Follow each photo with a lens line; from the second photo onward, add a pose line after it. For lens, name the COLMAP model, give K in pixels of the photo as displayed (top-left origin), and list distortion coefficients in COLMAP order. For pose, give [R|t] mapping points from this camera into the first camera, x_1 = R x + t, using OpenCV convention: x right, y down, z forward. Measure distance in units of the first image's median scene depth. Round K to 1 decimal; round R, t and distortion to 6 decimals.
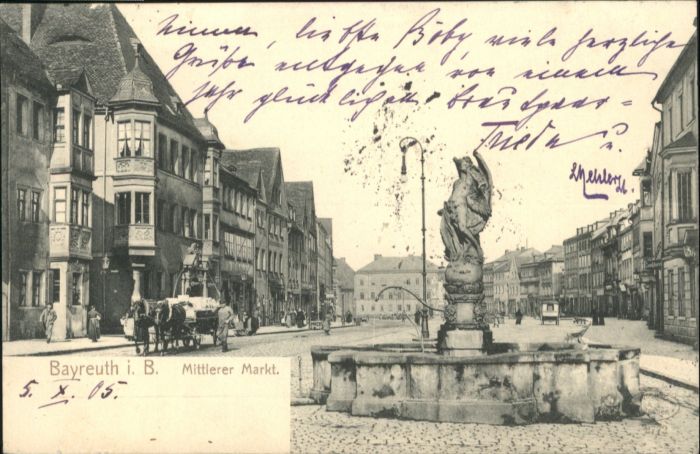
lens RADIAL K [[1204.9, 0, 350.0], [0, 1204.9, 227.0], [0, 0, 1]] dist [-0.043195, -0.046074]
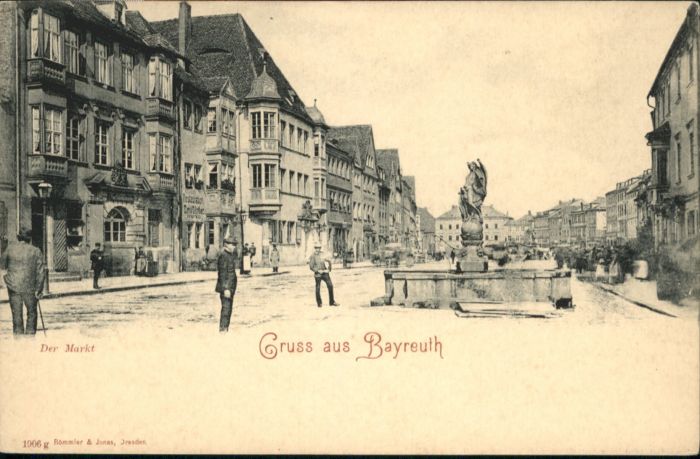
lens RADIAL K [[1682.9, 0, 350.0], [0, 1682.9, 229.5], [0, 0, 1]] dist [-0.053449, -0.087097]
pose [[0.996666, -0.002929, -0.081532, 0.071597], [0.007460, 0.998441, 0.055323, -0.058597], [0.081242, -0.055747, 0.995134, -0.872487]]
